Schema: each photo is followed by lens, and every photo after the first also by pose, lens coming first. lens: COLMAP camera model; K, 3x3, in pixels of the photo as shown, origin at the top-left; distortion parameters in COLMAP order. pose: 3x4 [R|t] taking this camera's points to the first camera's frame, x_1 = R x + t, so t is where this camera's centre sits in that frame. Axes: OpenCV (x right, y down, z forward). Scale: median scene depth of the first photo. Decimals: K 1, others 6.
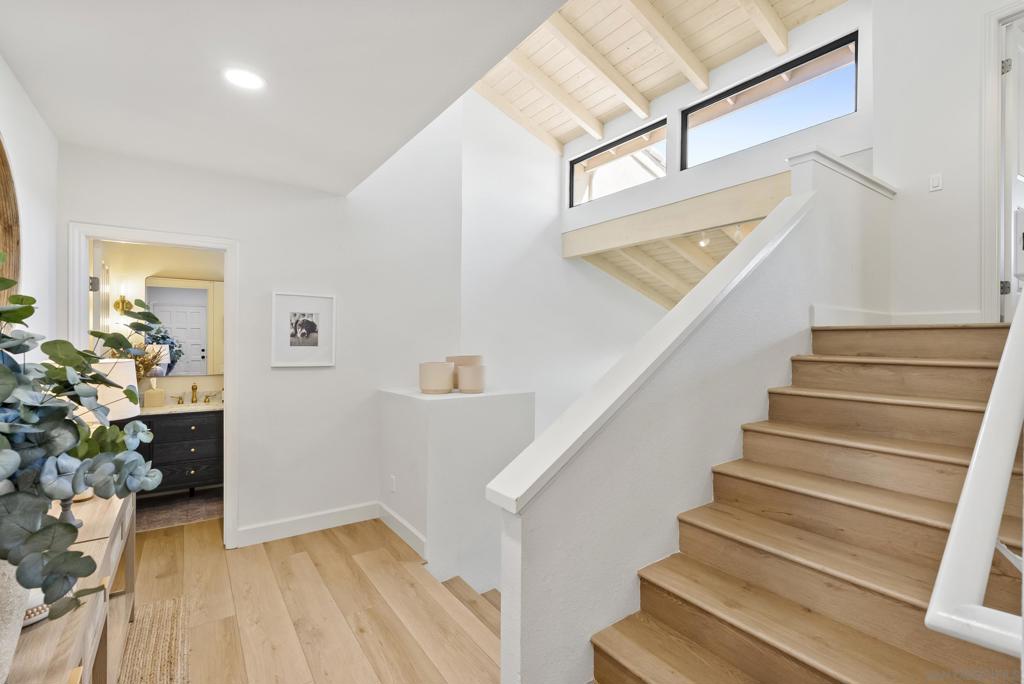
lens RADIAL K [[467.0, 0, 512.0], [0, 467.0, 342.0], [0, 0, 1]] dist [-0.001093, 0.000141]
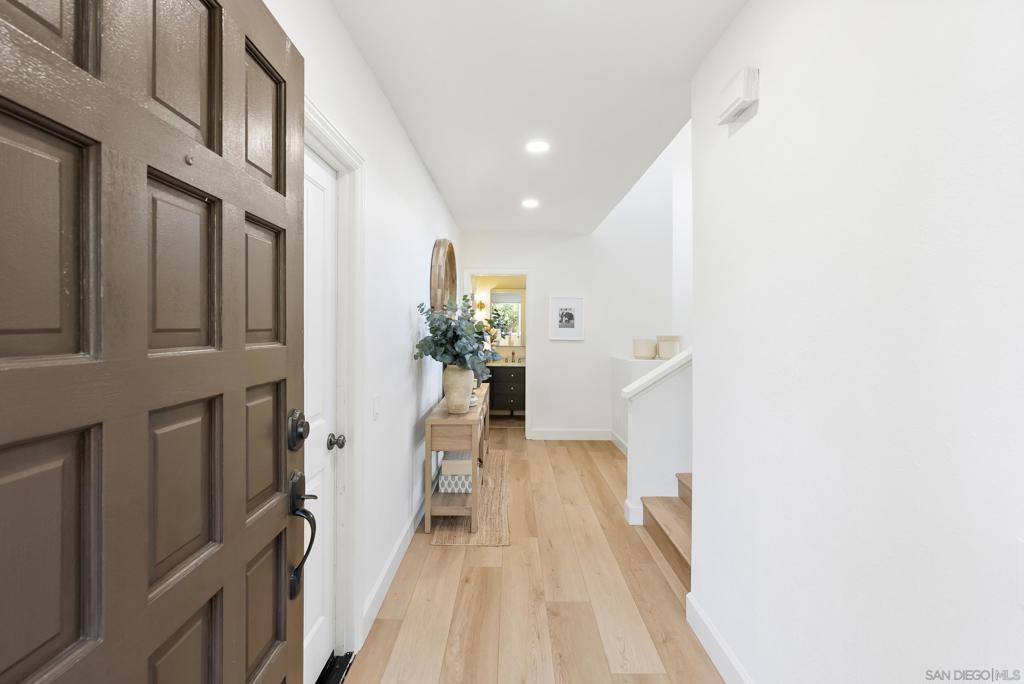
lens RADIAL K [[467.5, 0, 513.6], [0, 467.5, 324.7], [0, 0, 1]] dist [0.000336, -0.000174]
pose [[0.822170, -0.003858, -0.569229, 0.352853], [-0.002762, 0.999938, -0.010765, 0.016132], [0.569235, 0.010423, 0.822109, -0.485671]]
